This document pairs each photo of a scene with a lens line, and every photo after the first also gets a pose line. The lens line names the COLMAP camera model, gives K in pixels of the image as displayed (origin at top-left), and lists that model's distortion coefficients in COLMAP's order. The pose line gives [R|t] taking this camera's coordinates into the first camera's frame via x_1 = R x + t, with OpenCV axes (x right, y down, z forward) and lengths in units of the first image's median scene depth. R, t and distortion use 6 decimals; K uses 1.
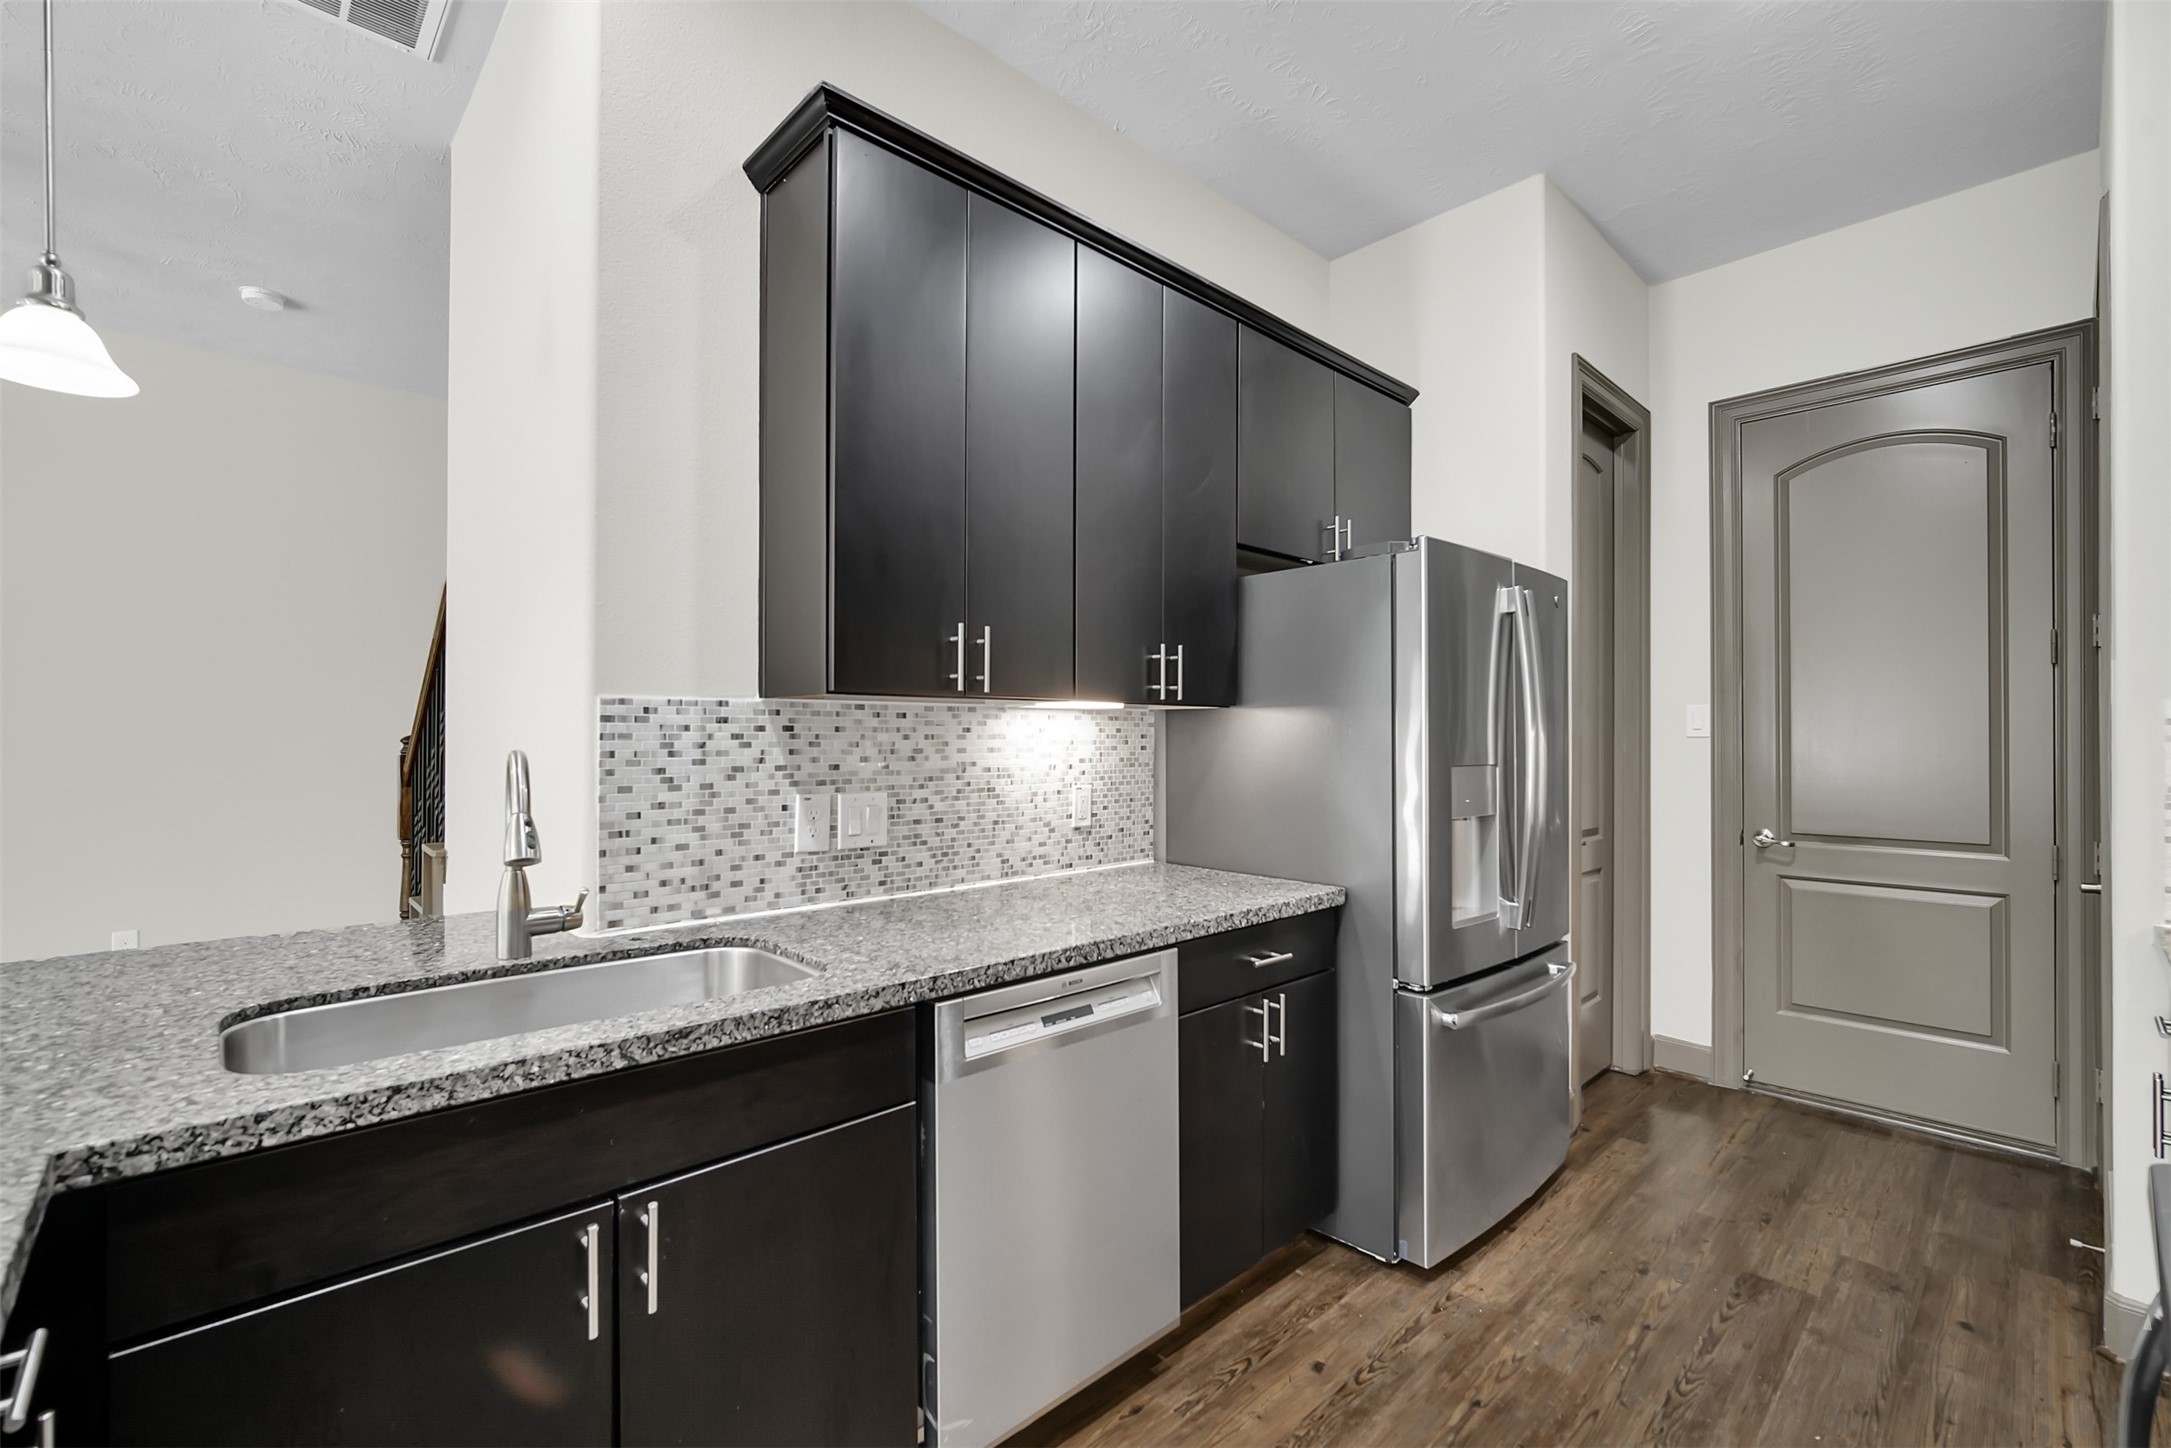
lens RADIAL K [[940.1, 0, 1080.9], [0, 940.1, 727.2], [0, 0, 1]] dist [-0.008216, 0.001285]
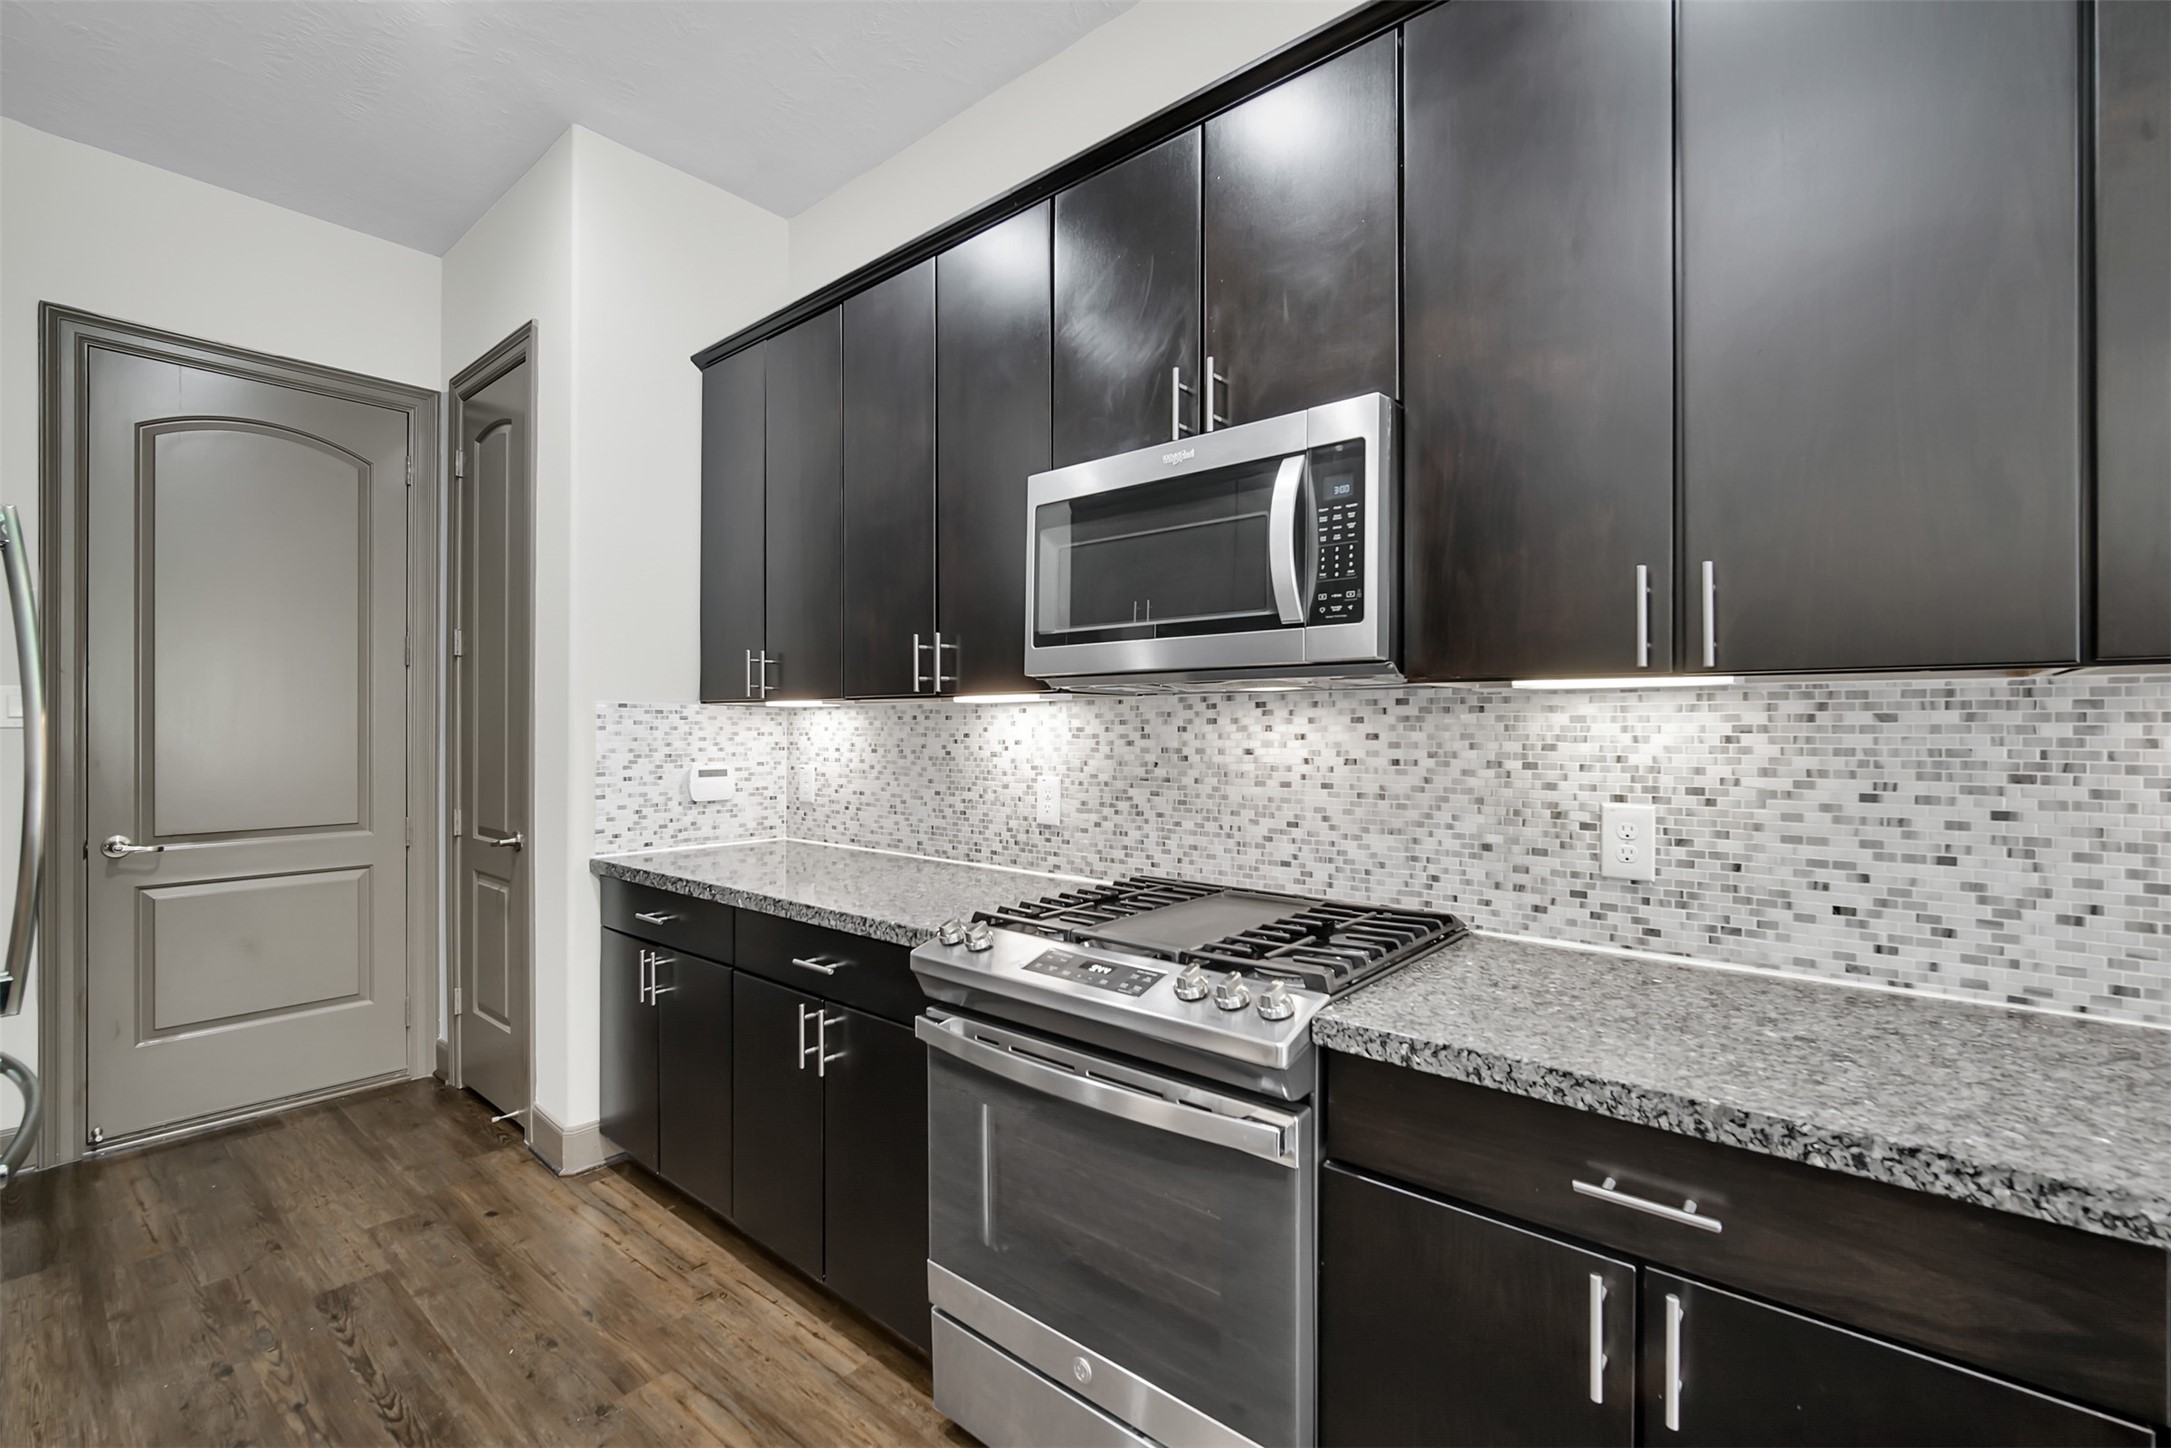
lens RADIAL K [[927.7, 0, 1094.6], [0, 927.7, 719.6], [0, 0, 1]] dist [-0.010965, 0.000478]
pose [[-0.121473, 0.004182, 0.992586, -0.309368], [-0.007270, 0.999961, -0.005103, 0.001023], [-0.992568, -0.007836, -0.121438, 0.344947]]
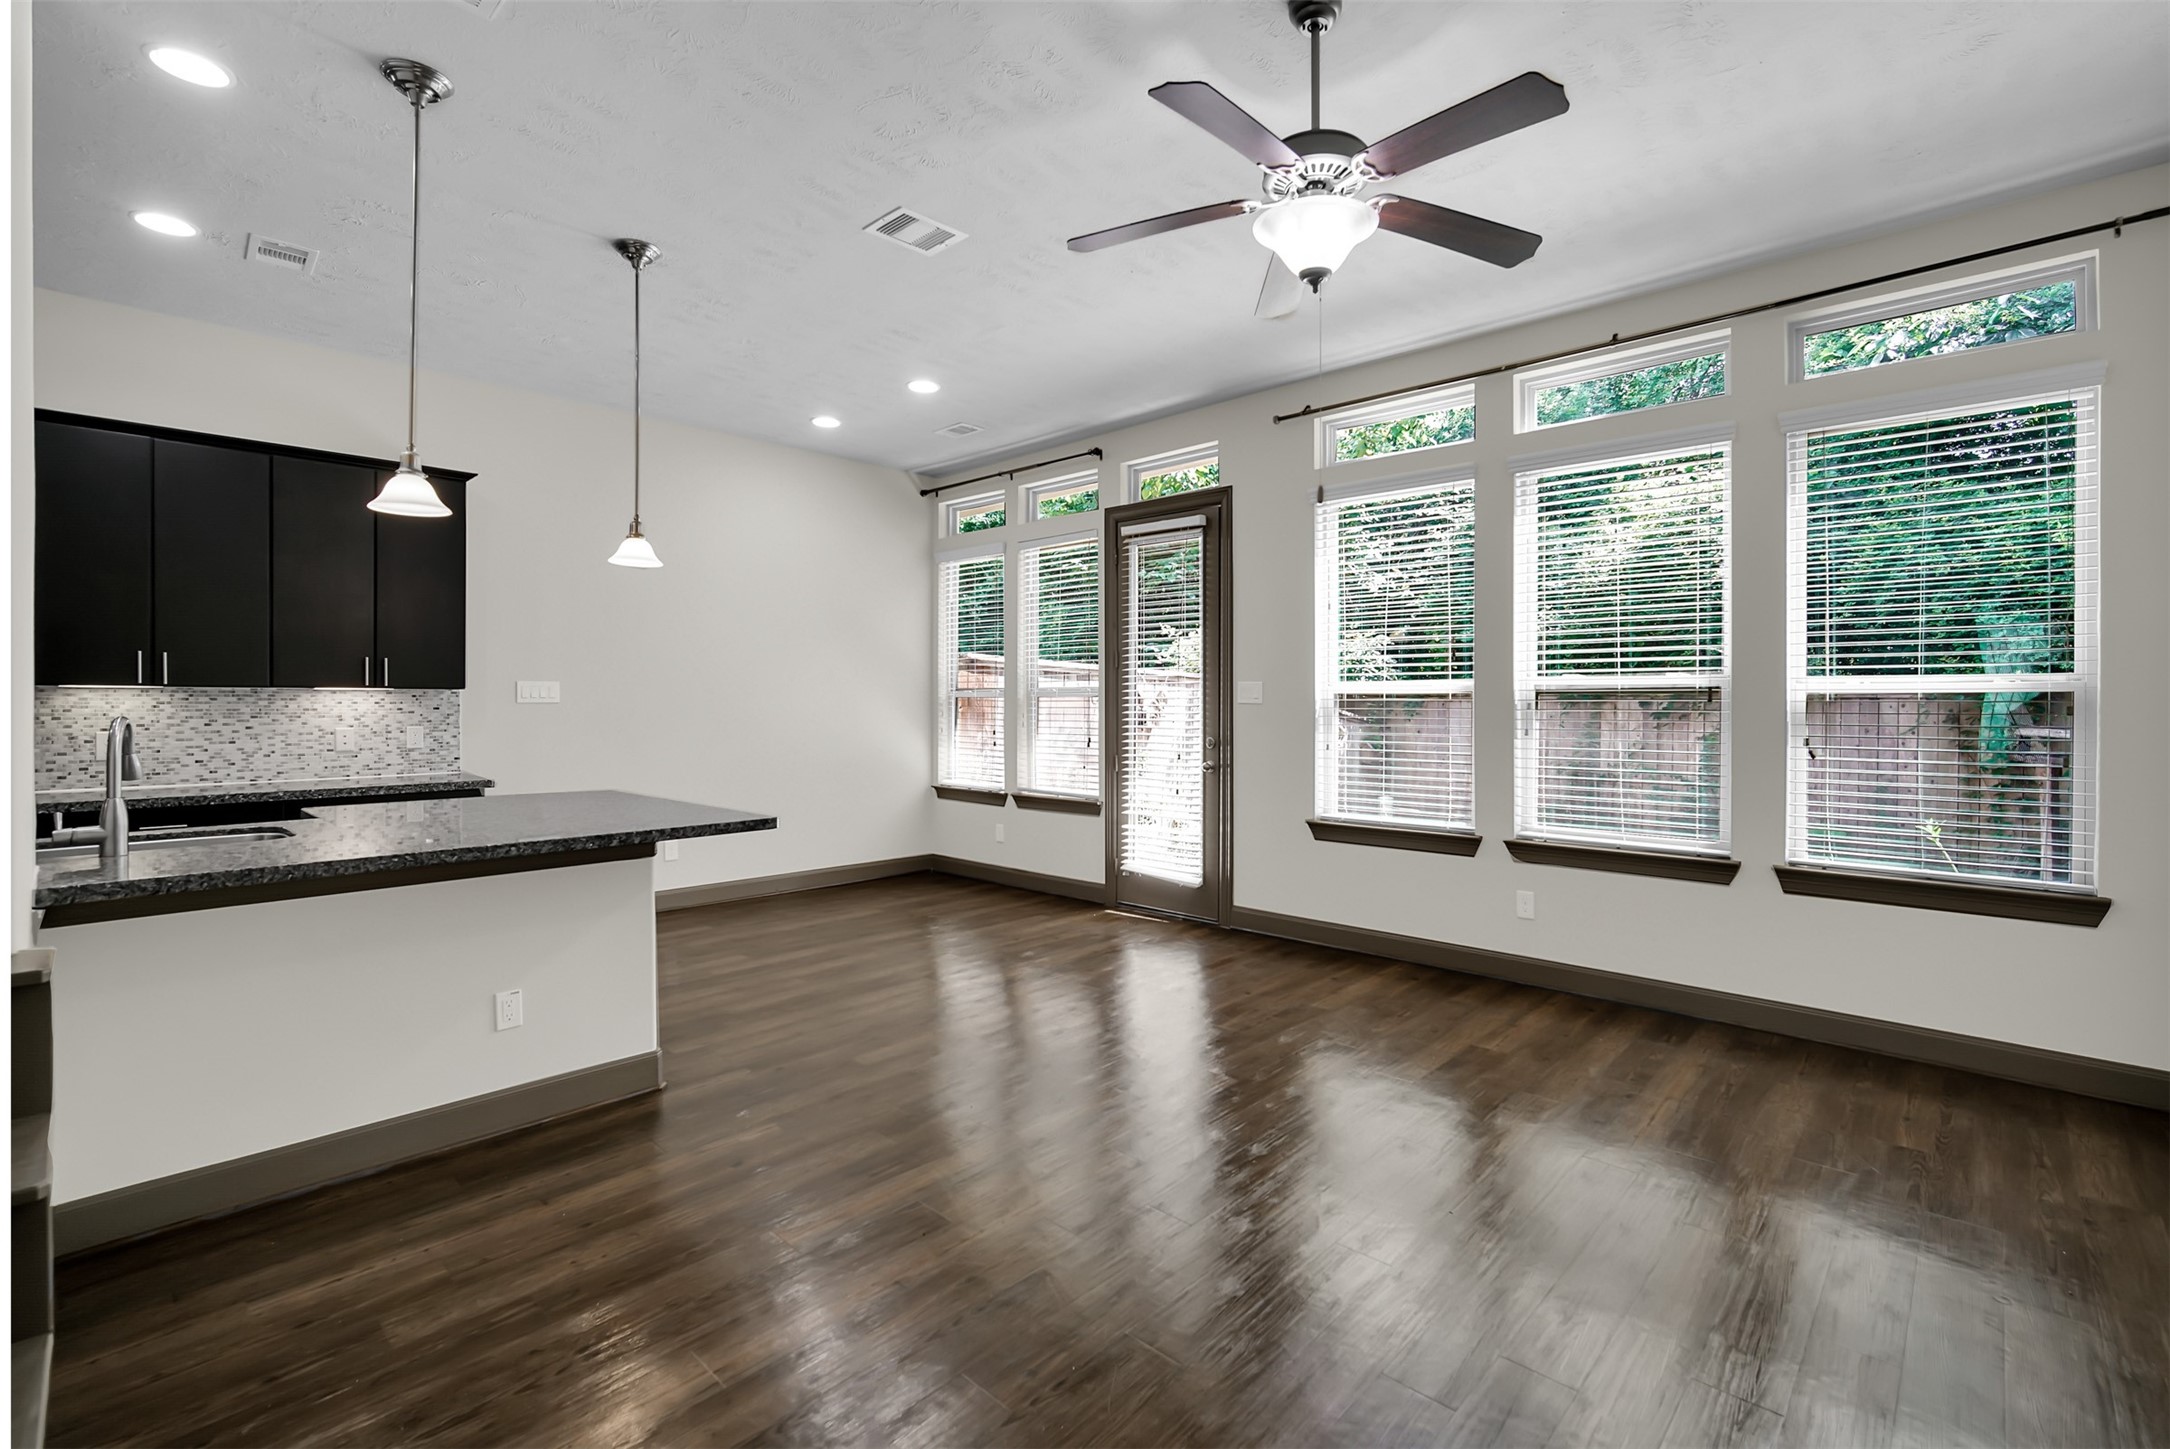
lens RADIAL K [[972.5, 0, 1136.3], [0, 972.5, 706.9], [0, 0, 1]] dist [-0.004672, 0.000389]
pose [[-0.995712, -0.005365, -0.092356, -1.532229], [-0.005518, 0.999984, 0.001399, -0.004704], [0.092347, 0.001903, -0.995725, 1.982886]]
